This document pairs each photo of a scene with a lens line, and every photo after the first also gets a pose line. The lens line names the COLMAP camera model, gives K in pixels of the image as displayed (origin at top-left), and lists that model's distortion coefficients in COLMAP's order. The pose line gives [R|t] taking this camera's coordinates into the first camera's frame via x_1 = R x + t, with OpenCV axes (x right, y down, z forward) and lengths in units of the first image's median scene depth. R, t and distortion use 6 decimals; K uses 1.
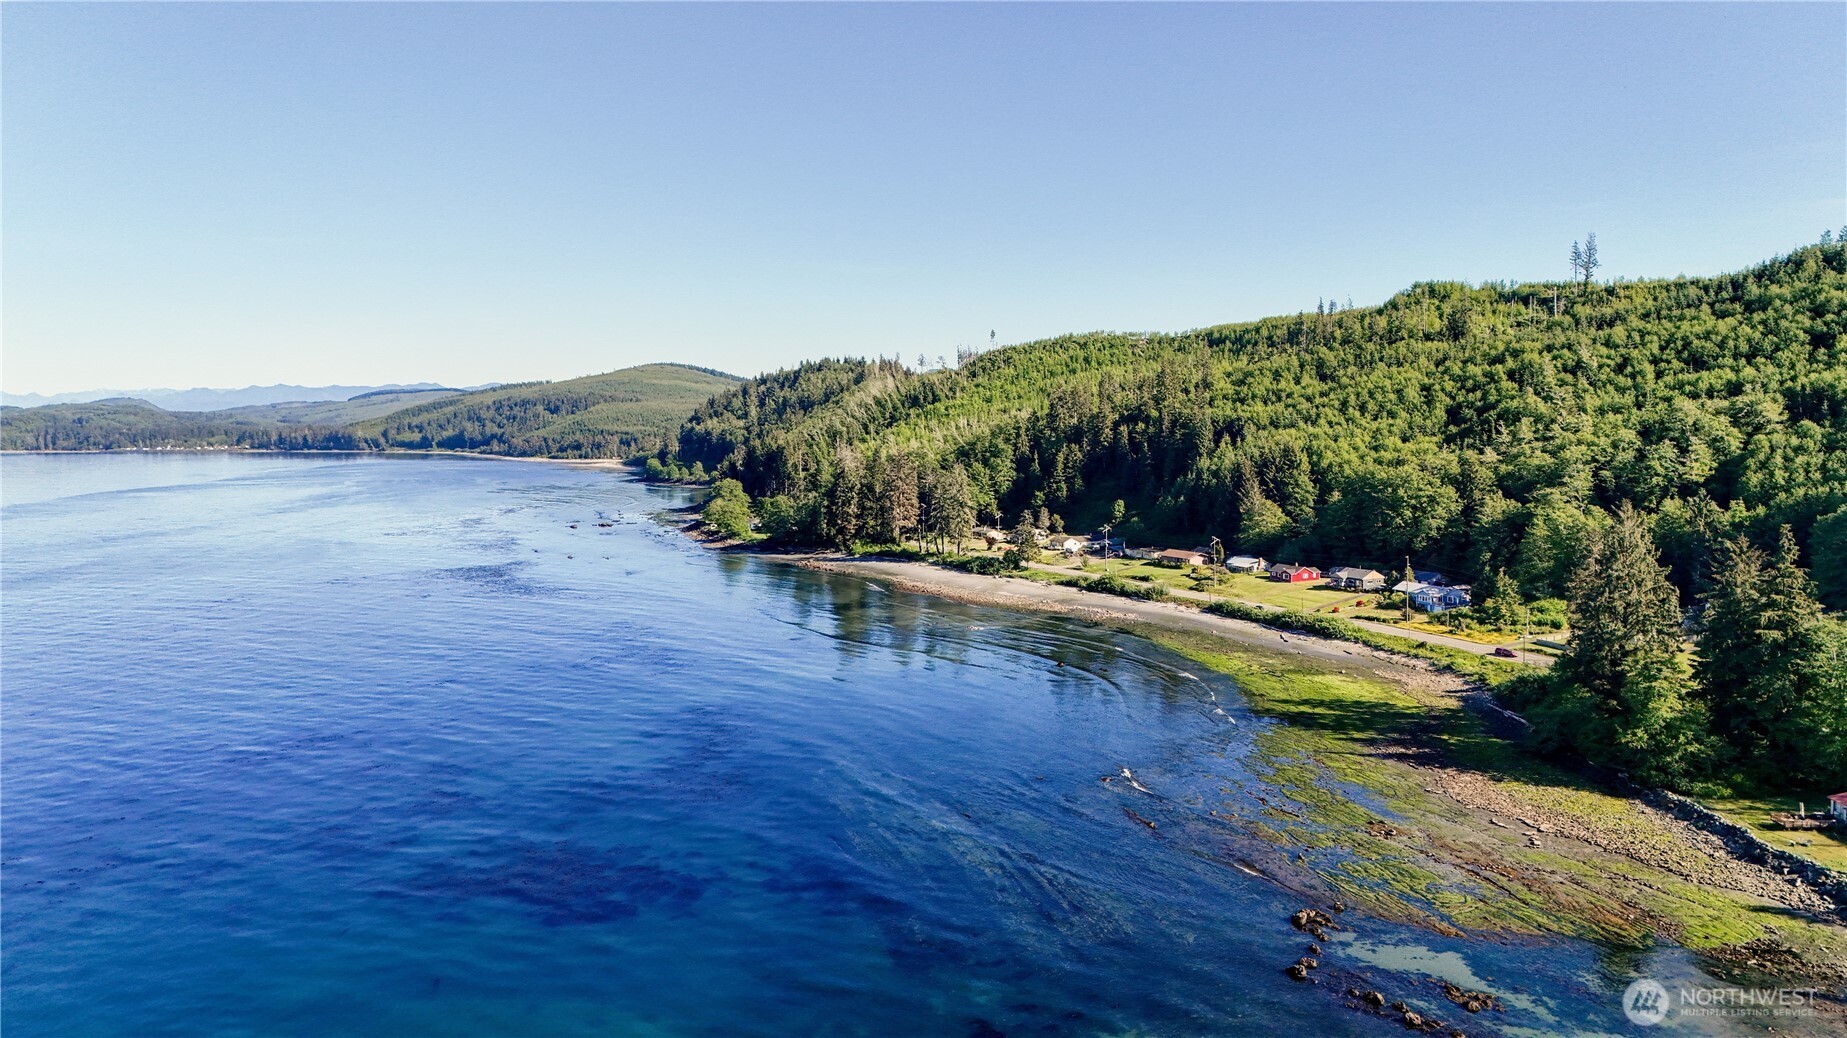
lens RADIAL K [[1371.9, 0, 921.4], [0, 1371.9, 513.2], [0, 0, 1]] dist [0.057121, -0.038788]
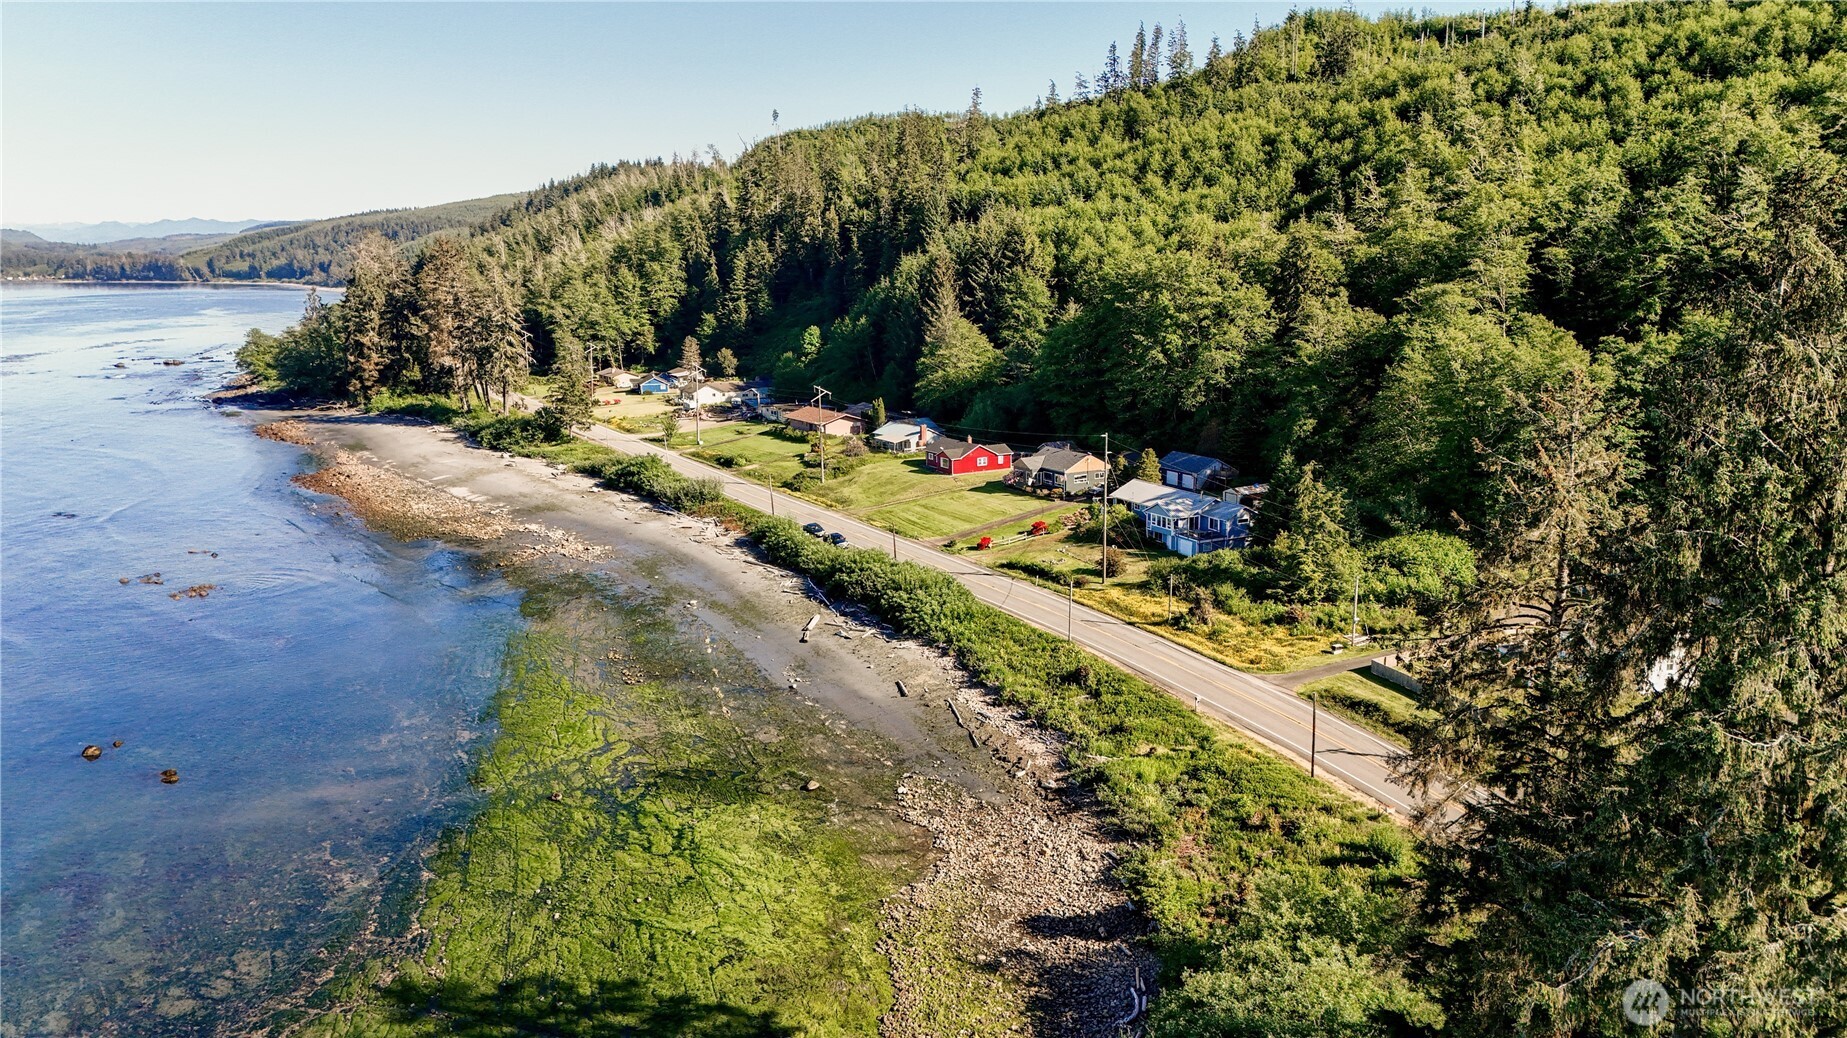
lens RADIAL K [[1371.9, 0, 921.2], [0, 1371.9, 534.2], [0, 0, 1]] dist [0.057121, -0.038788]
pose [[0.998701, -0.007444, 0.050407, 0.193837], [0.000827, 0.991509, 0.130039, 0.004436], [-0.050947, -0.129828, 0.990227, 0.407888]]
